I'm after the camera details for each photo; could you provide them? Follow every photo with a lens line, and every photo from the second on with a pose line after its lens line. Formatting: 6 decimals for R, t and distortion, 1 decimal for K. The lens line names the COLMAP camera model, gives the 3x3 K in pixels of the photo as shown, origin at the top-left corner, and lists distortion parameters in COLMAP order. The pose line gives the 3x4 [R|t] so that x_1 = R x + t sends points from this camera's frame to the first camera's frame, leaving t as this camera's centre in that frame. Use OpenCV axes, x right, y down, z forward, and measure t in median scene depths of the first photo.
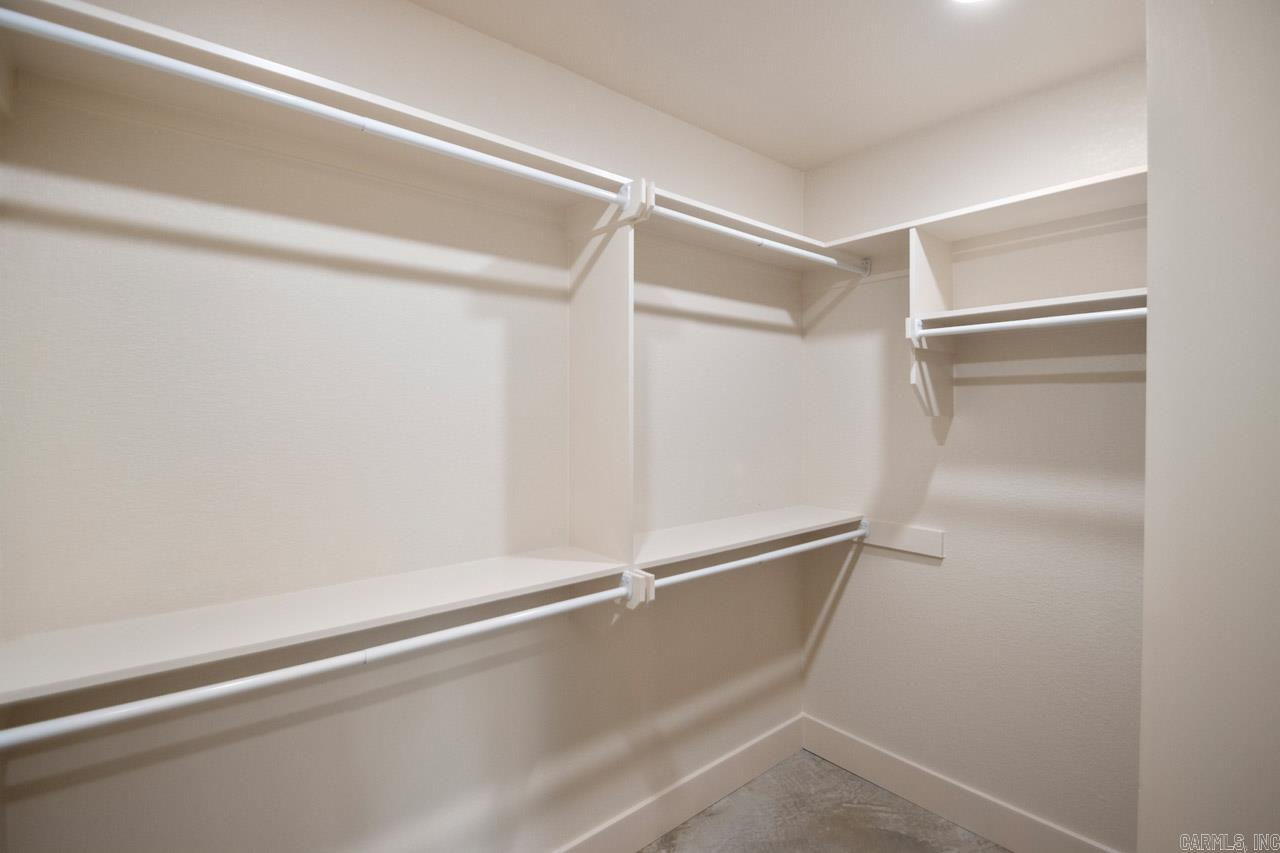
lens RADIAL K [[594.0, 0, 646.4], [0, 594.0, 419.7], [0, 0, 1]] dist [0.021230, -0.020424]
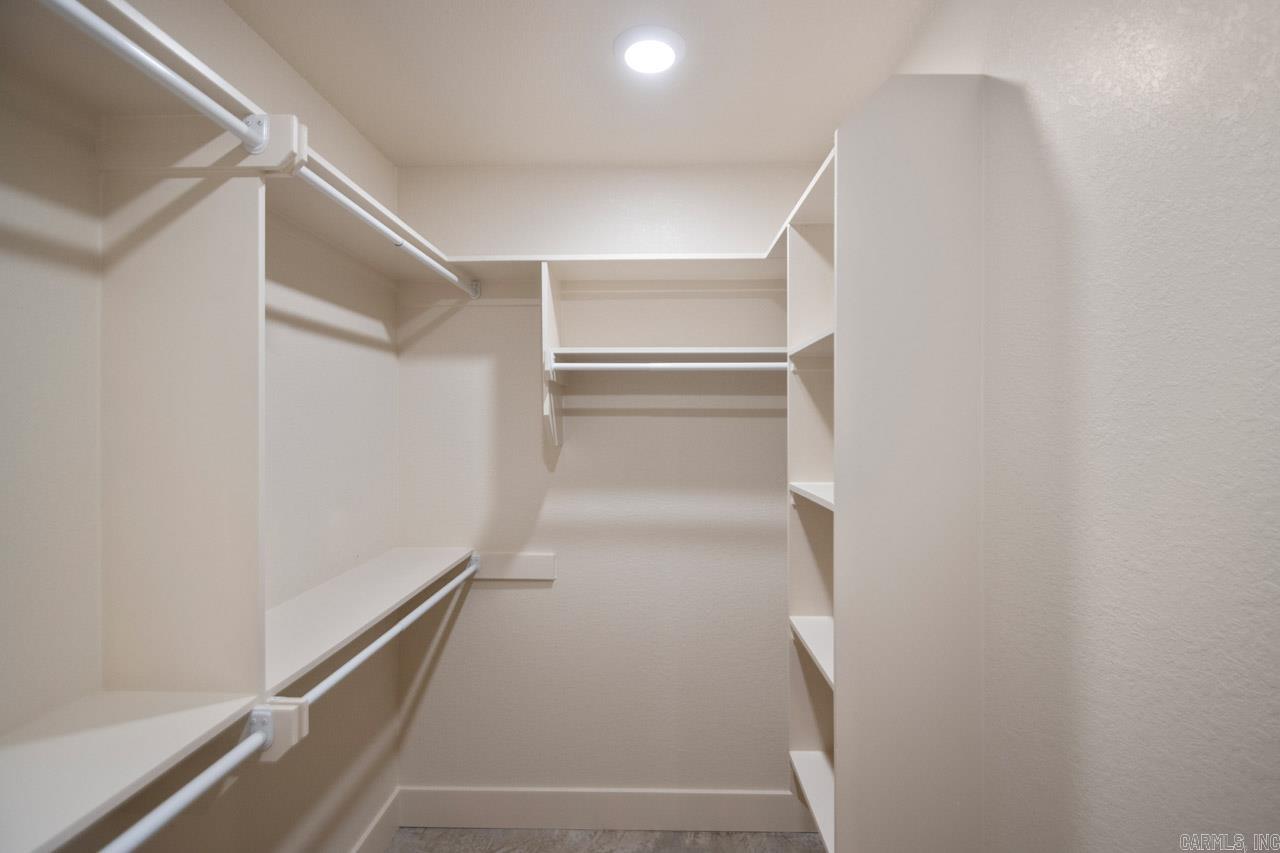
lens RADIAL K [[592.8, 0, 640.0], [0, 592.8, 426.5], [0, 0, 1]] dist [0.018834, -0.016084]
pose [[0.675819, -0.009233, 0.737009, -0.187192], [0.017012, 0.999851, -0.003074, -0.035266], [-0.736871, 0.014615, 0.675875, 0.201195]]
